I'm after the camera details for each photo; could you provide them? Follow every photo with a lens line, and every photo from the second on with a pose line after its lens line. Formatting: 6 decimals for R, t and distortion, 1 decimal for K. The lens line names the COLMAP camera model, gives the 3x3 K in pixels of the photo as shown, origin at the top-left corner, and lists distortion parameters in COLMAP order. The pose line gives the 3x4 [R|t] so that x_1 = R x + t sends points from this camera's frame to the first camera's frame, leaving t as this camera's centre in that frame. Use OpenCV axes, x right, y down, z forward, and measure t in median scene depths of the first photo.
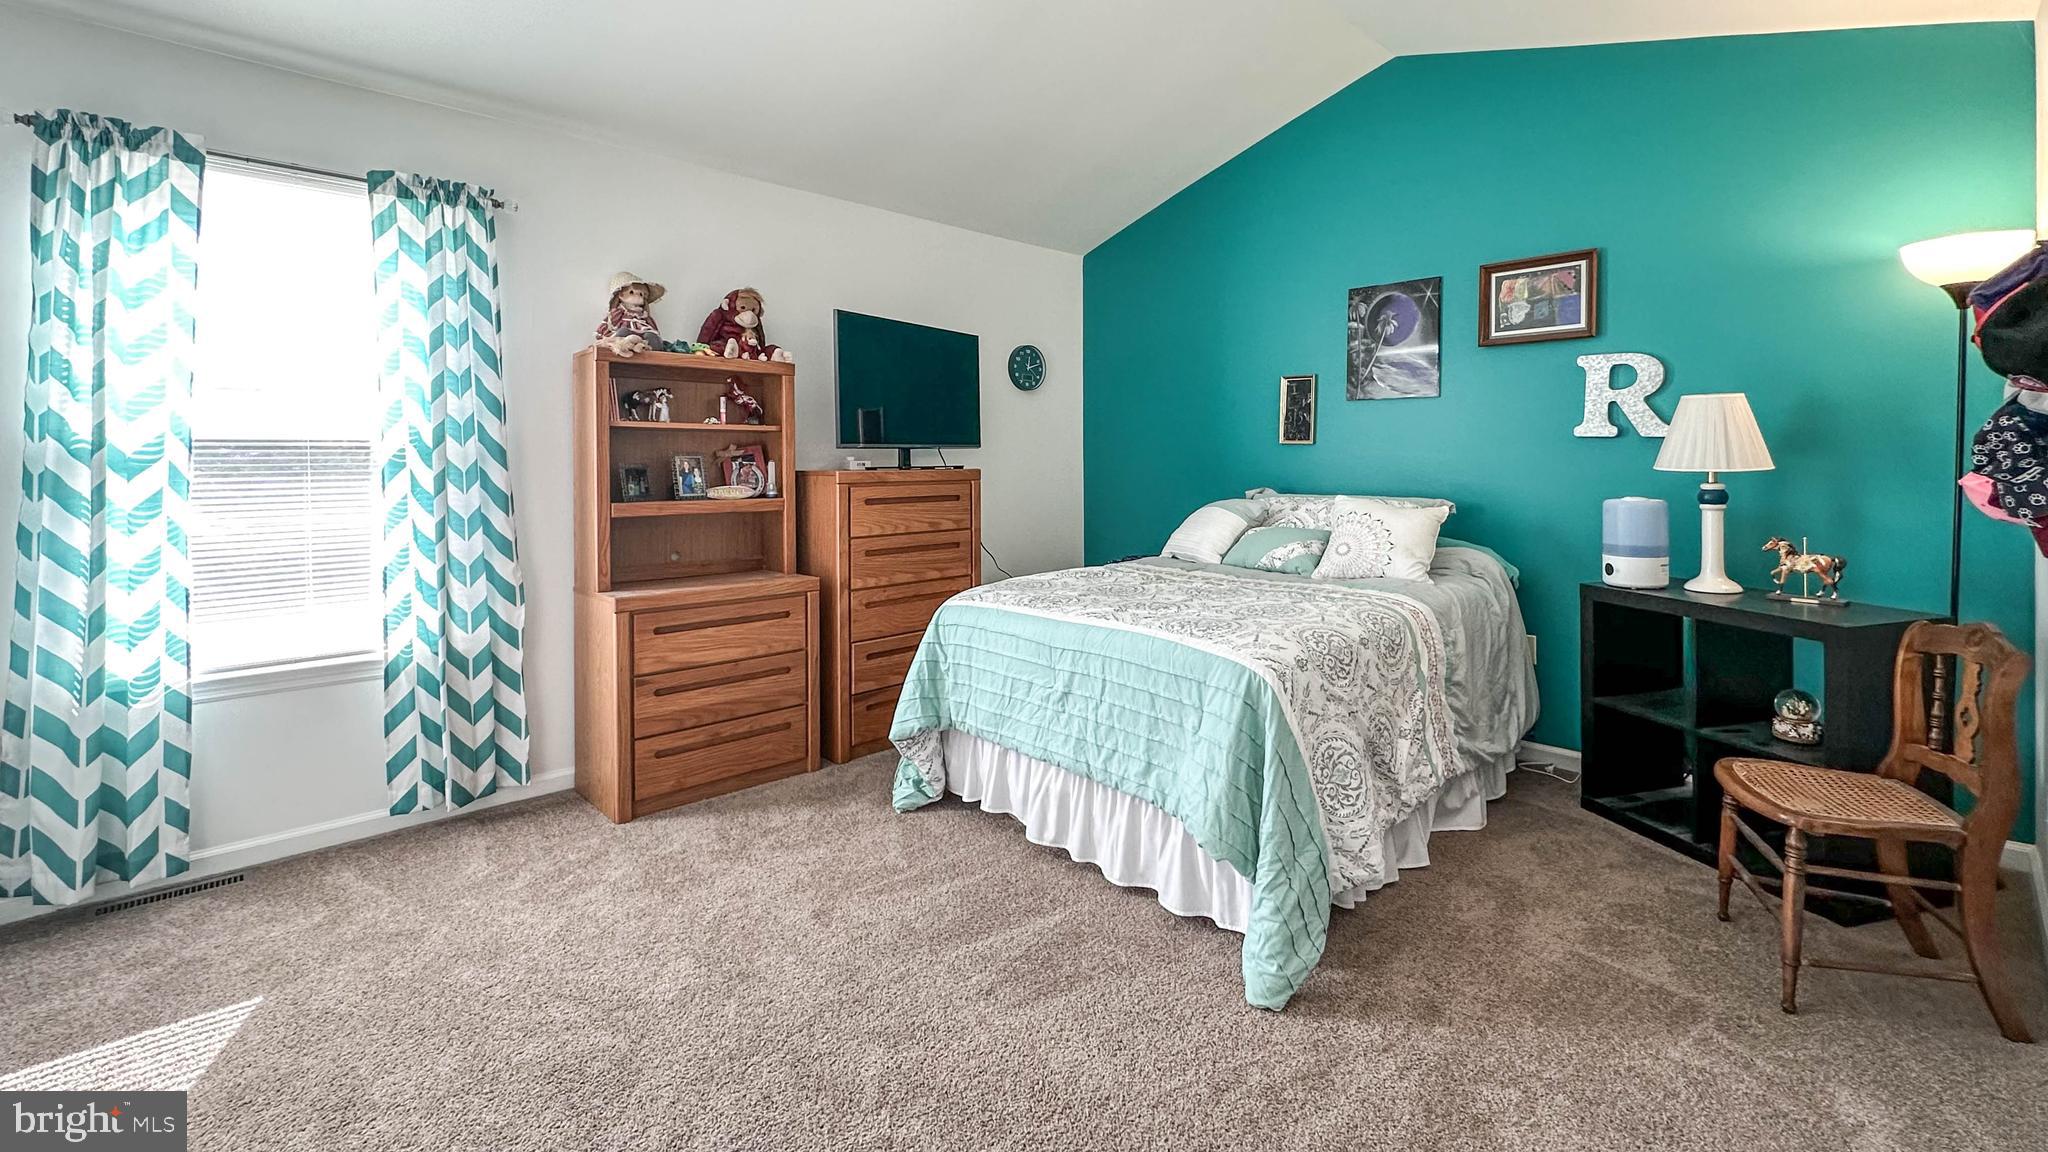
lens RADIAL K [[877.0, 0, 1077.9], [0, 877.0, 481.2], [0, 0, 1]] dist [-0.001482, 0.000121]
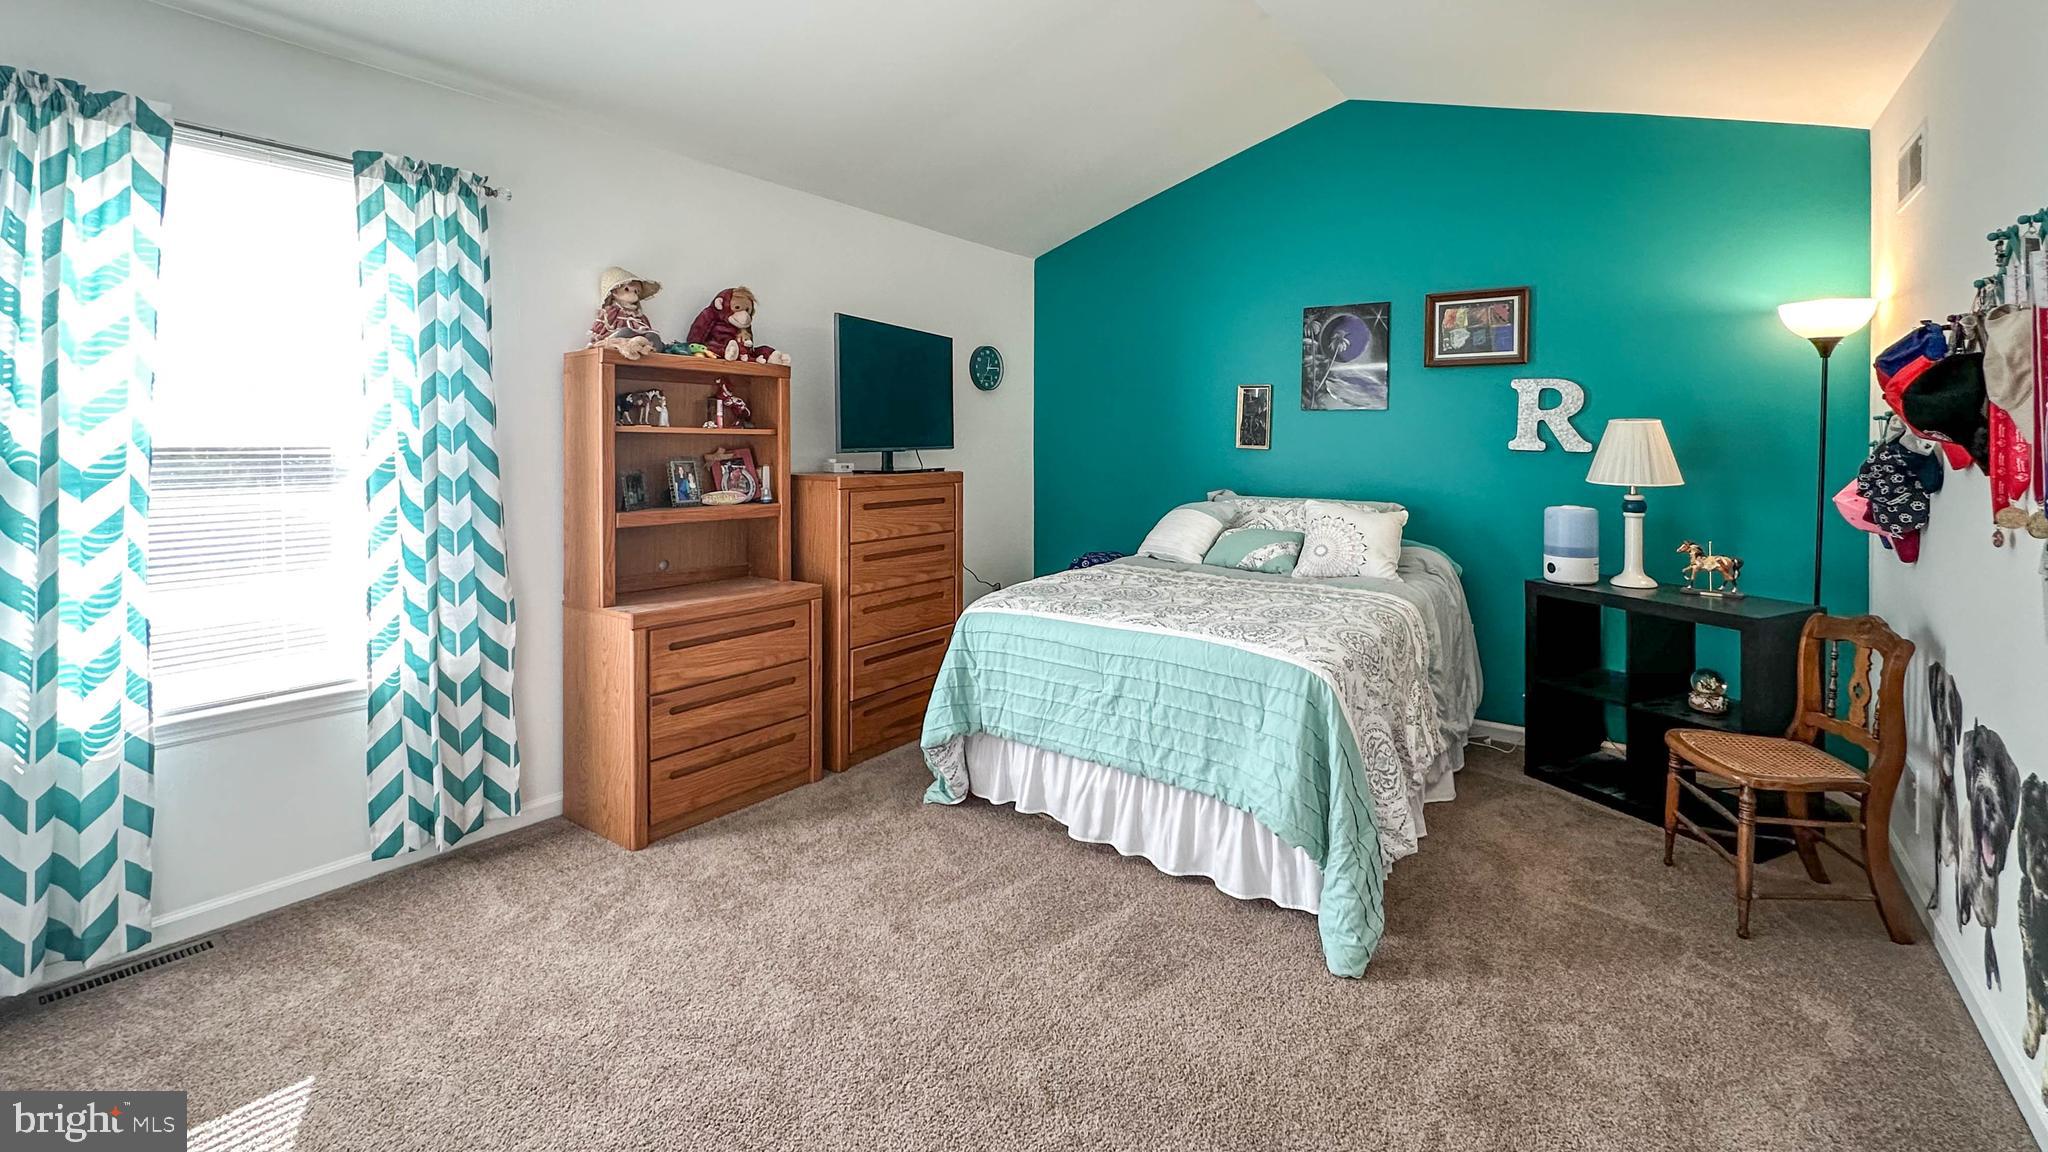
lens RADIAL K [[877.0, 0, 1070.8], [0, 877.0, 457.1], [0, 0, 1]] dist [-0.001482, 0.000121]
pose [[0.983424, 0.007658, 0.181160, -0.238580], [-0.007244, 0.999969, -0.002949, -0.039521], [-0.181177, 0.001588, 0.983449, -0.026251]]
